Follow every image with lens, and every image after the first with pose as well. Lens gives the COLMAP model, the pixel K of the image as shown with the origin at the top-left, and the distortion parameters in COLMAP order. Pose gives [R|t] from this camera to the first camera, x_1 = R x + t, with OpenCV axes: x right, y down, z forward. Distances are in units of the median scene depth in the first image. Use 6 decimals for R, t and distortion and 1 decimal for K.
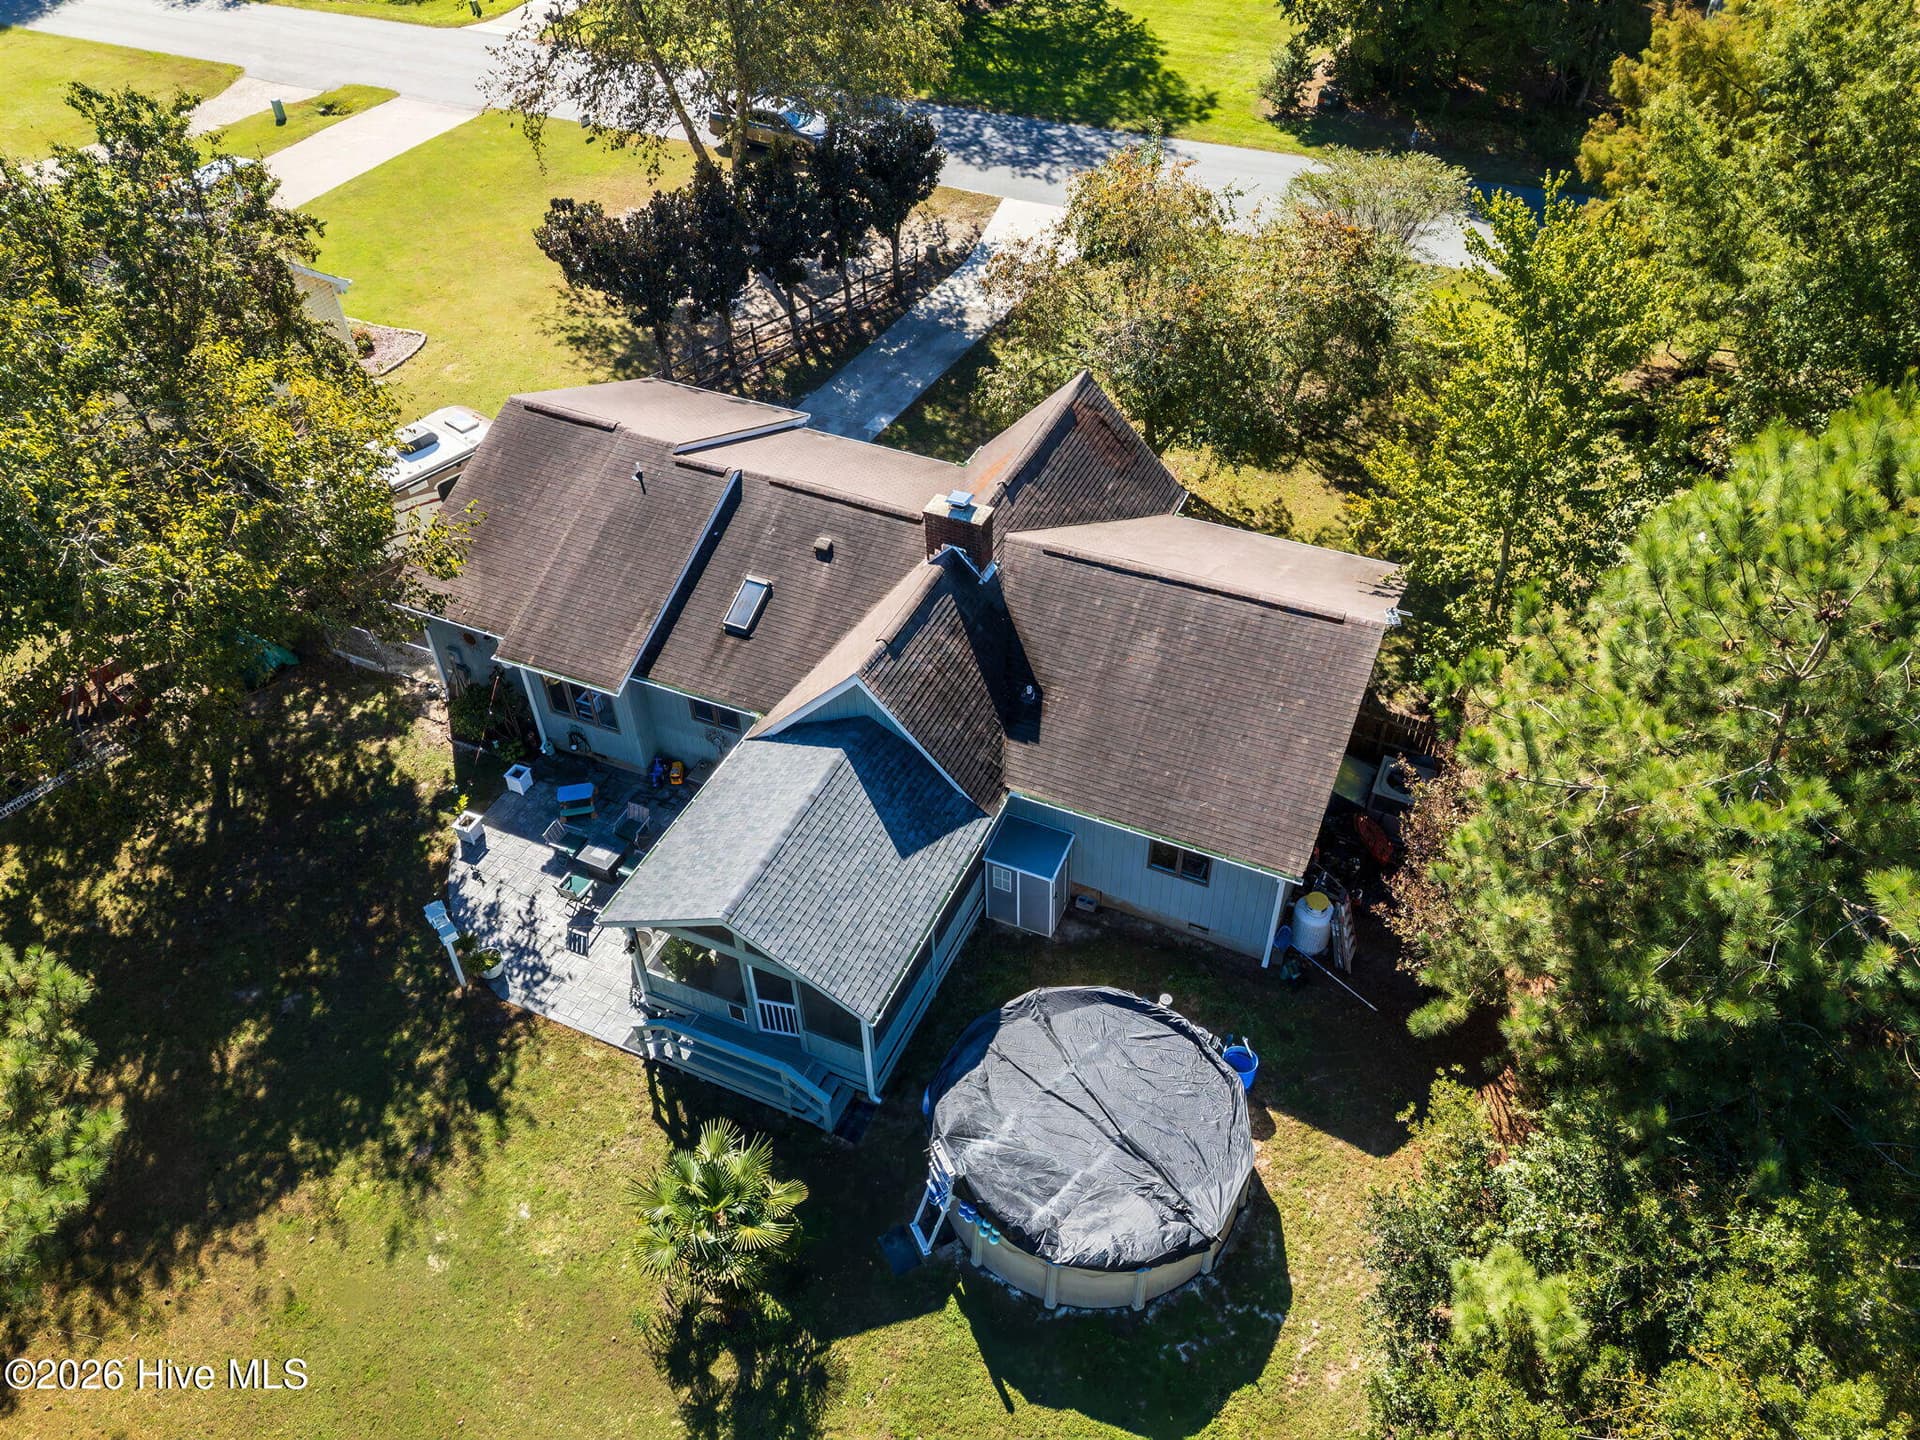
lens RADIAL K [[1427.7, 0, 954.4], [0, 1427.7, 719.7], [0, 0, 1]] dist [0.045791, -0.031710]
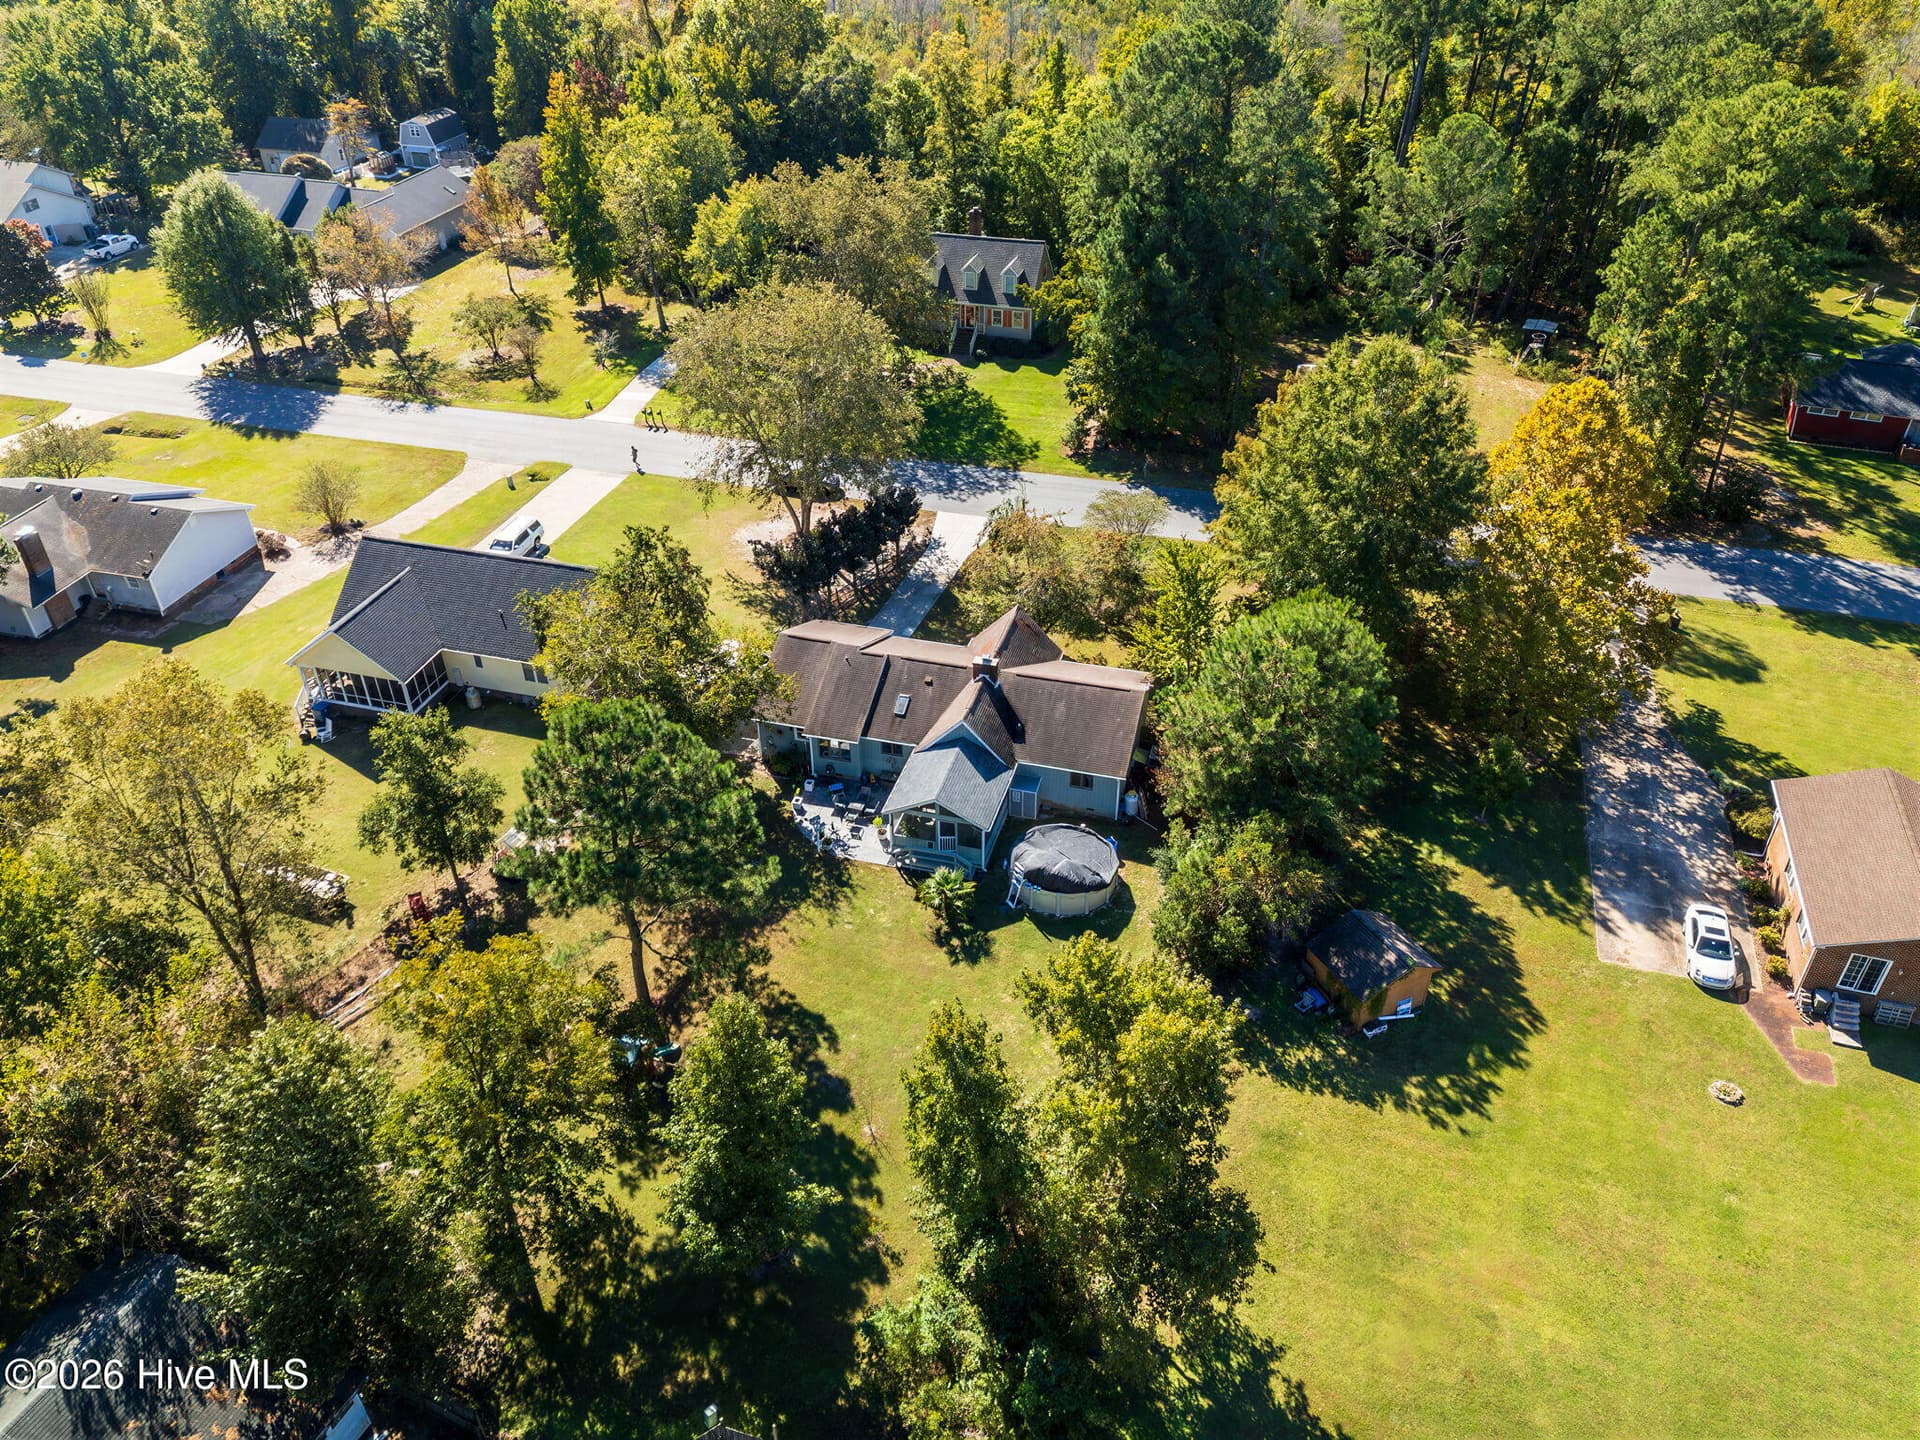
lens RADIAL K [[1427.7, 0, 966.6], [0, 1427.7, 712.4], [0, 0, 1]] dist [0.045791, -0.031710]
pose [[0.987823, -0.077513, 0.134895, -0.345916], [0.095663, 0.986389, -0.133733, 0.260129], [-0.122693, 0.145009, 0.981794, -1.385436]]
